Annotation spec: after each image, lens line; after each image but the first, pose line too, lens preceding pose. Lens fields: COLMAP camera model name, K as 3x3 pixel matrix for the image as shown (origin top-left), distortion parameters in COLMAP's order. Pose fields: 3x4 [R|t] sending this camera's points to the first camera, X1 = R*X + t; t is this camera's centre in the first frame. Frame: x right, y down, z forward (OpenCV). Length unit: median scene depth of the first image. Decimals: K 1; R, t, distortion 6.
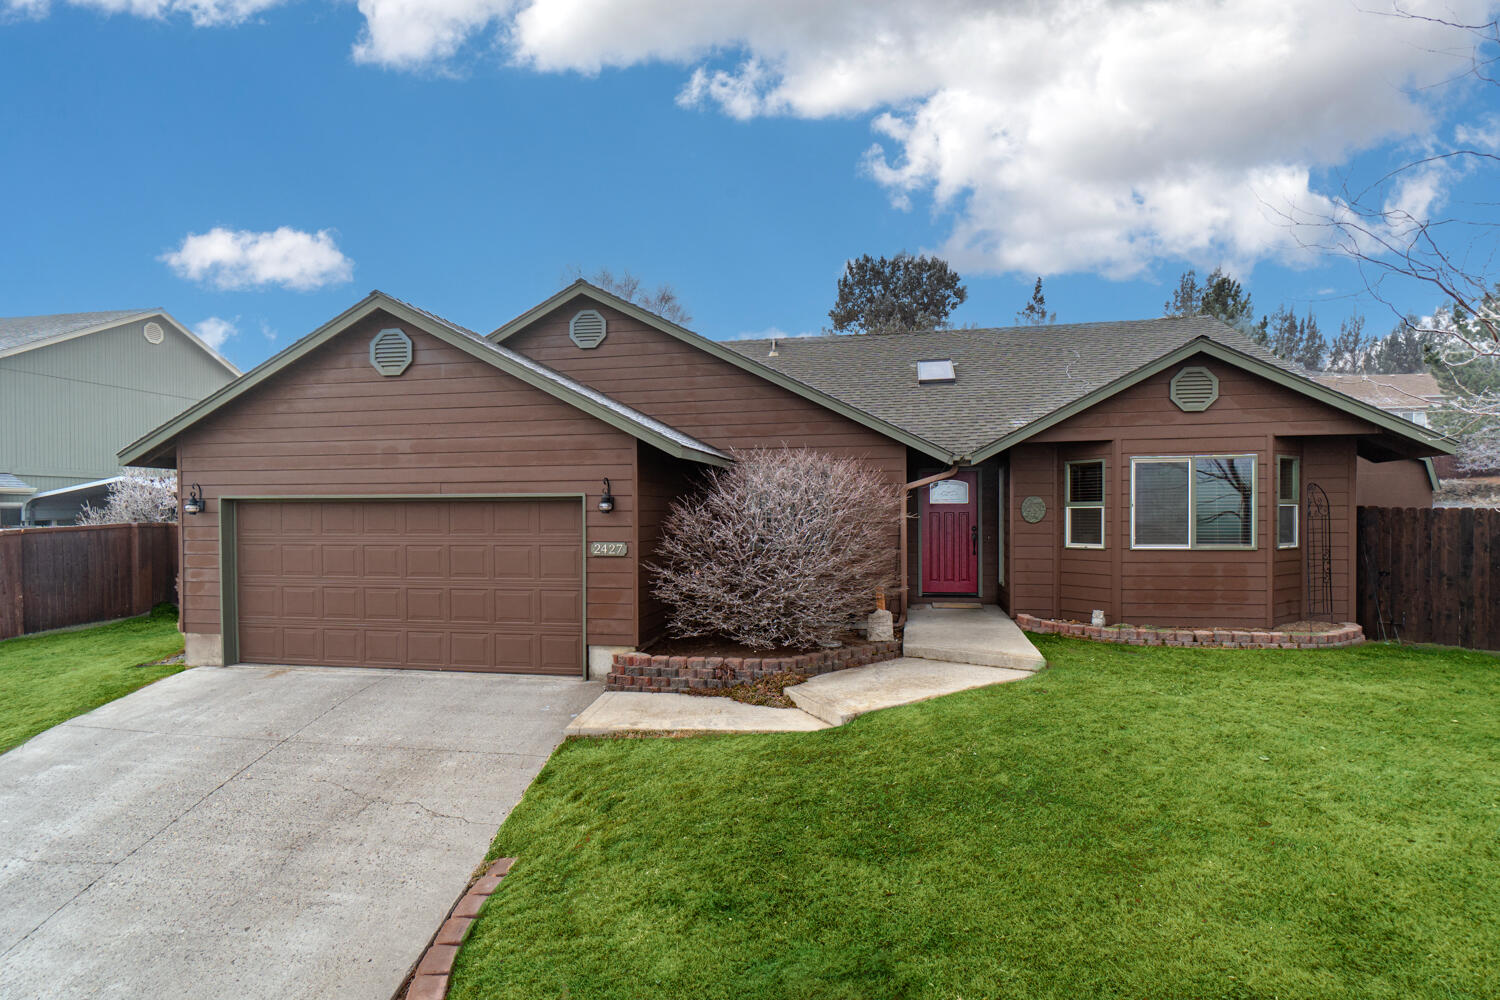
lens RADIAL K [[765.5, 0, 750.7], [0, 765.5, 523.5], [0, 0, 1]] dist [-0.001280, -0.000216]
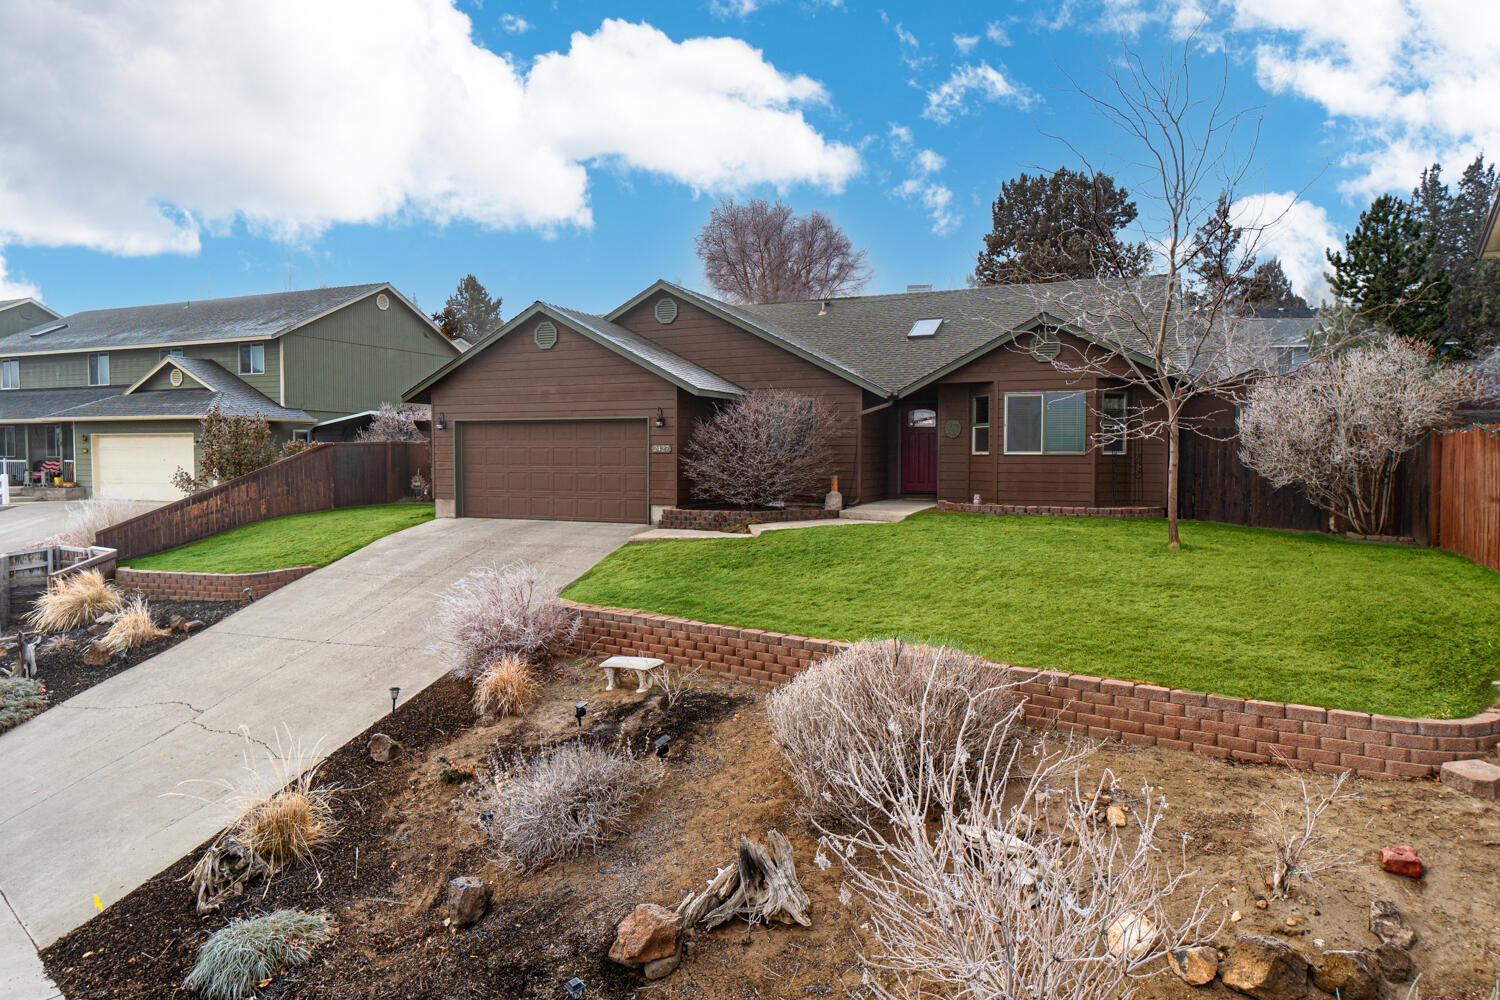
lens RADIAL K [[921.4, 0, 750.0], [0, 921.4, 500.0], [0, 0, 1]] dist [-0.002273, 0.000563]
pose [[0.973483, 0.018843, -0.227984, 0.433851], [-0.011918, 0.999426, 0.031712, 0.072060], [0.228451, -0.028153, 0.973148, -0.876549]]
